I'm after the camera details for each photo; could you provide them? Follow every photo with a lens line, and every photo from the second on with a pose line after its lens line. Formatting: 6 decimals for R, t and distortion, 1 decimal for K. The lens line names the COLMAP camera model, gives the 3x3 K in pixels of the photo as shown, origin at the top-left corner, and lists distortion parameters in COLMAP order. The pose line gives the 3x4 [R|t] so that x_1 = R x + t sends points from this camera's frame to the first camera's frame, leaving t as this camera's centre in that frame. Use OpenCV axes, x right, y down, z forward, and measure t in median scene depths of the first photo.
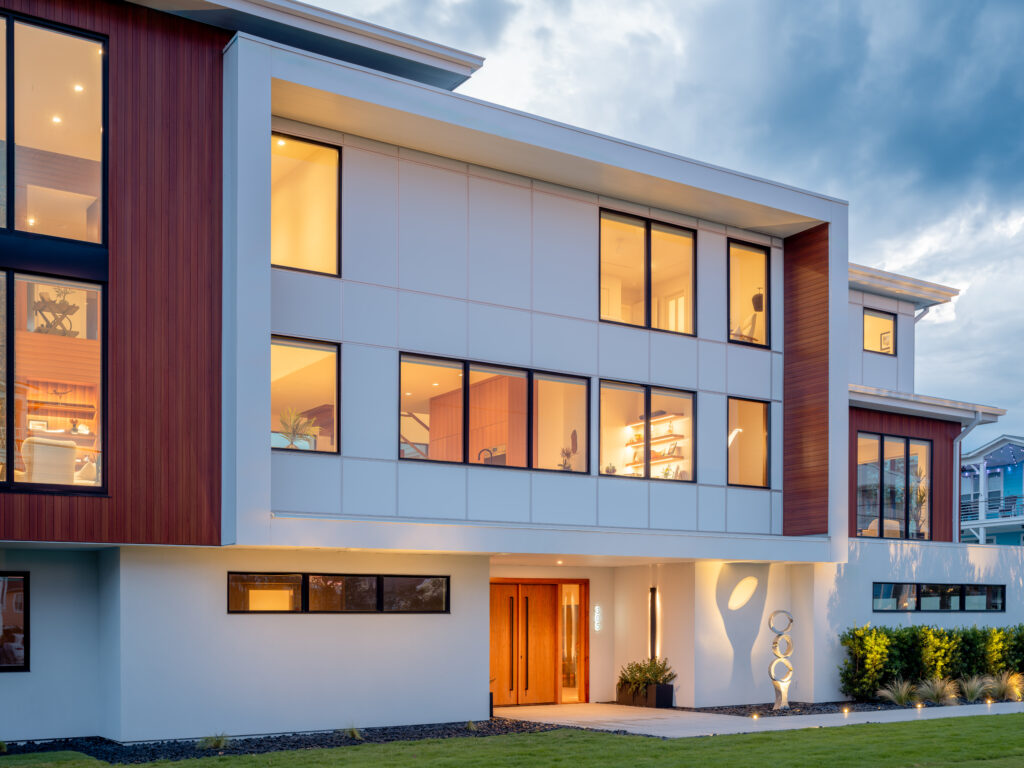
lens RADIAL K [[1197.5, 0, 511.4], [0, 1197.5, 387.0], [0, 0, 1]] dist [-0.037282, 0.000000]
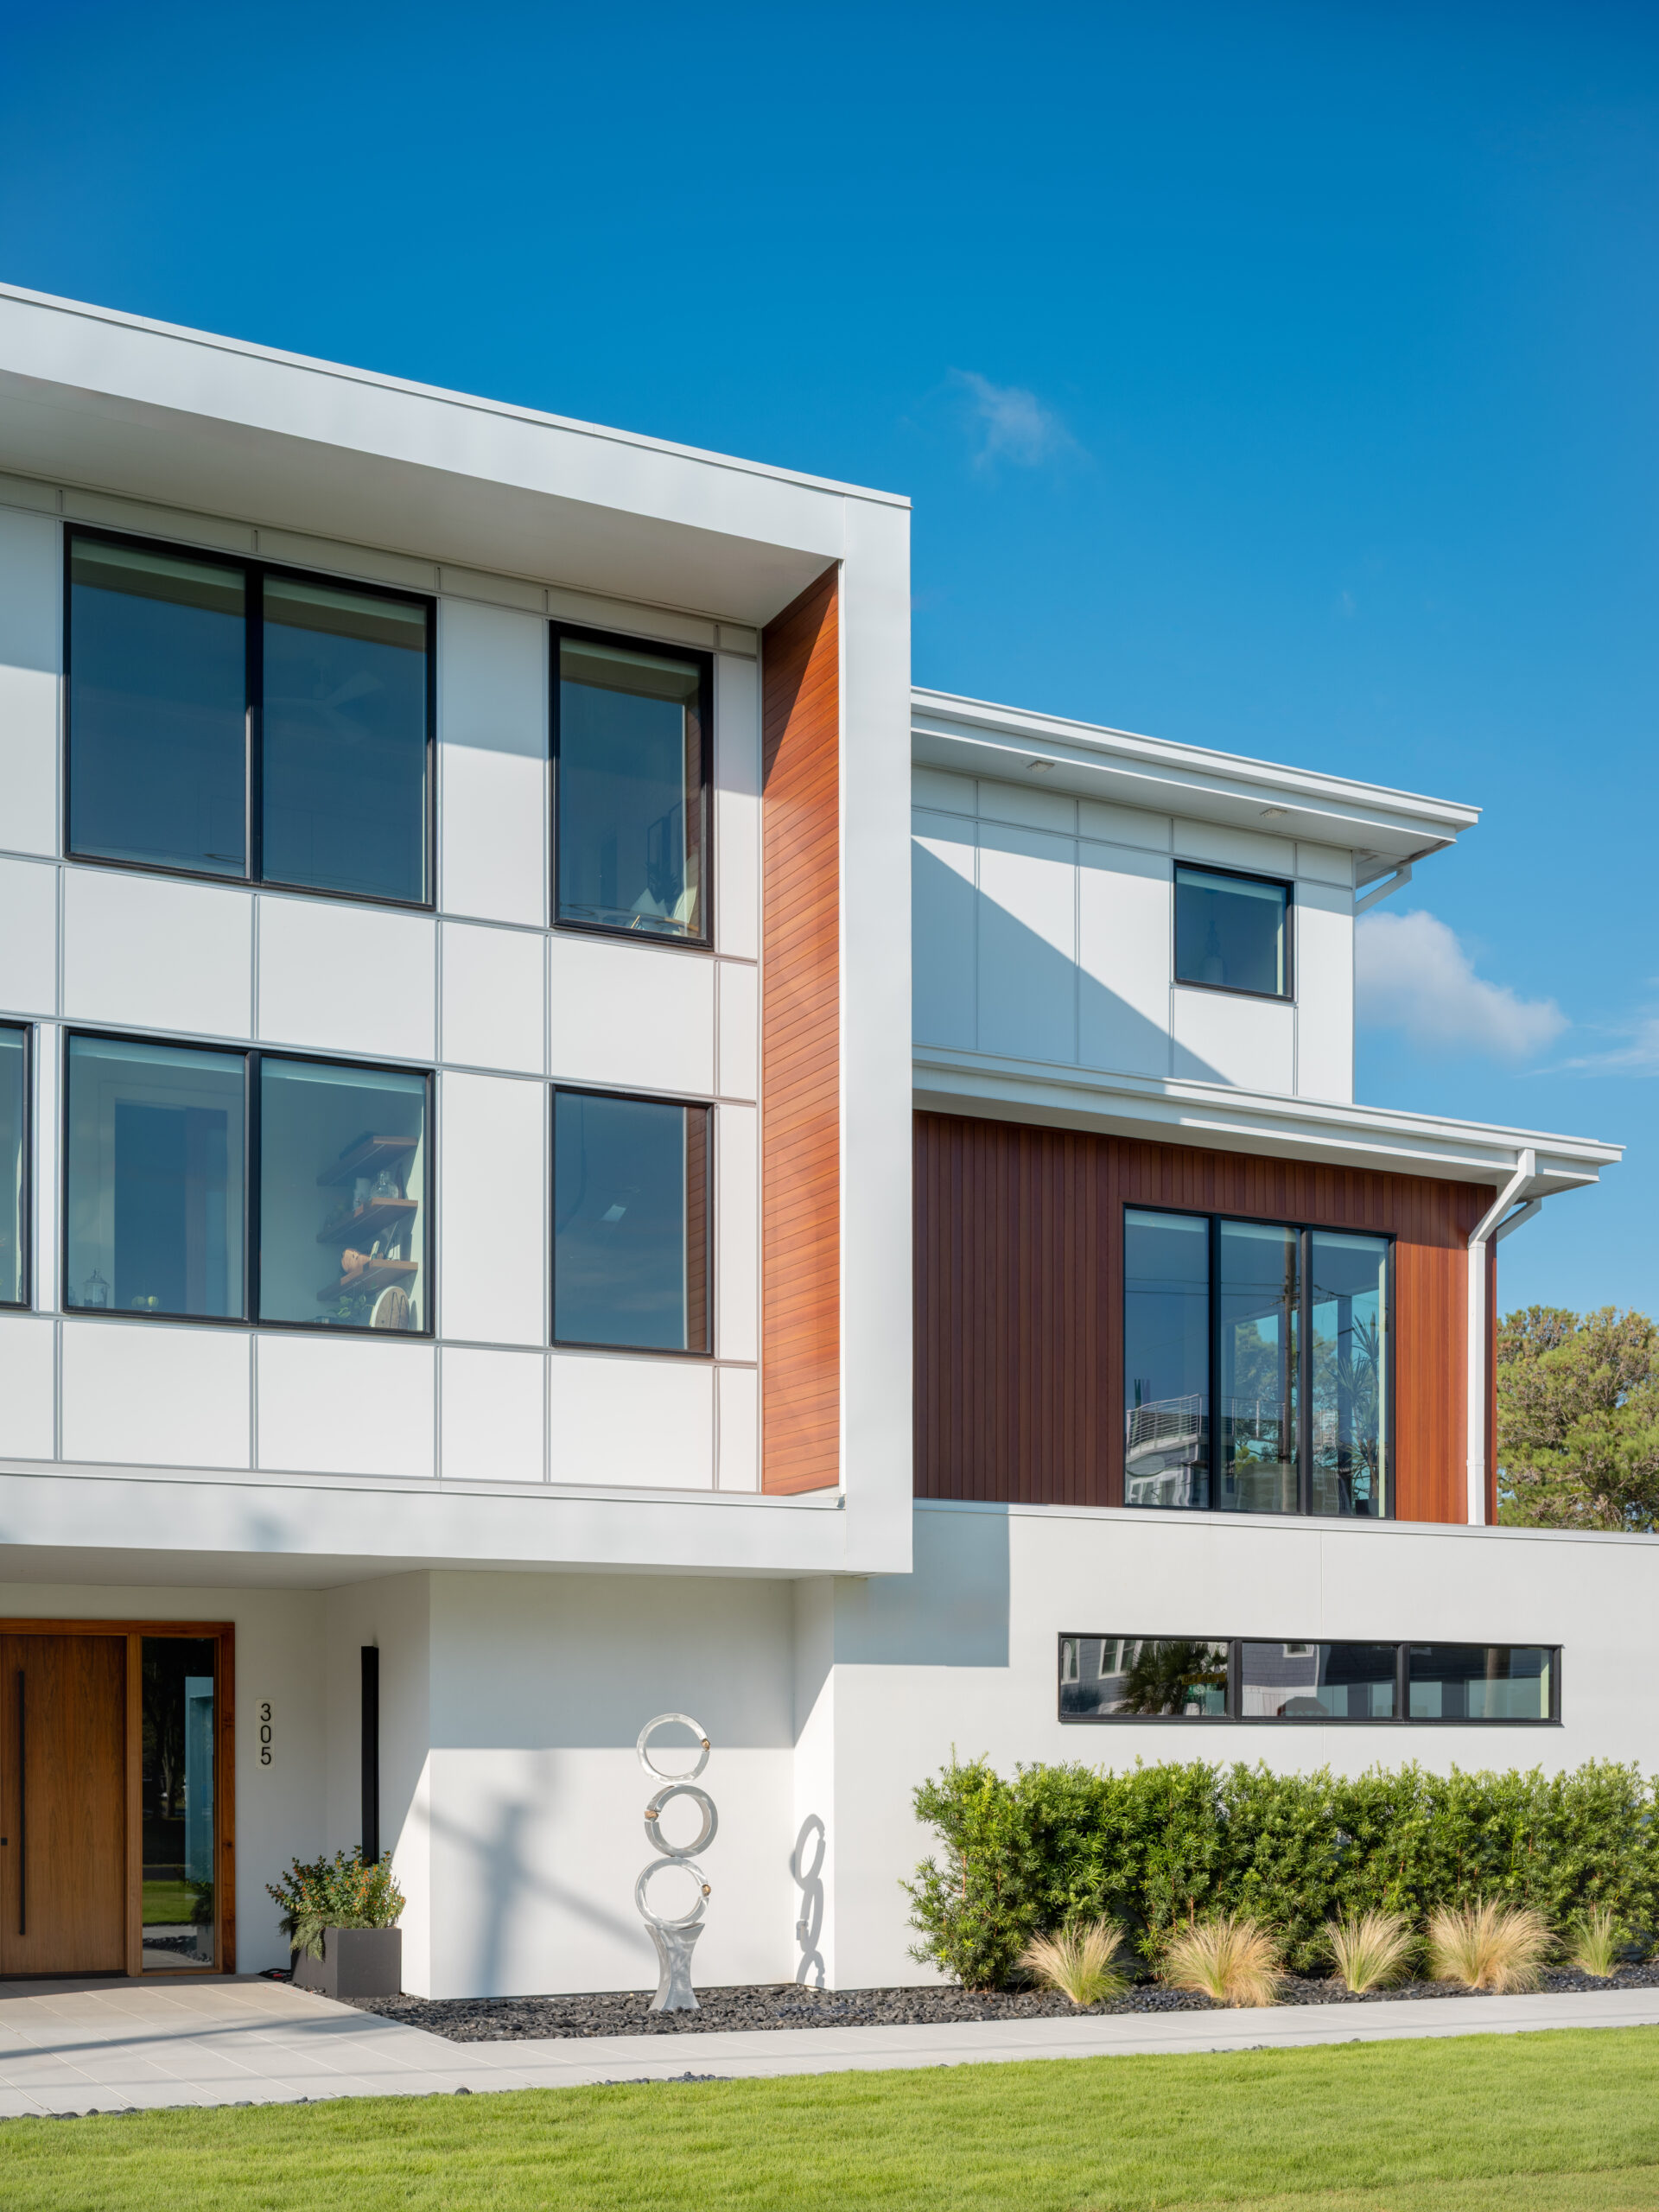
lens RADIAL K [[2738.0, 0, 915.9], [0, 2738.0, 1167.0], [0, 0, 1]] dist [0.015866, 0.000000]
pose [[0.997196, -0.010728, -0.074066, 0.331831], [0.009787, 0.999867, -0.013067, 0.041588], [0.074196, 0.012306, 0.997168, 0.220393]]
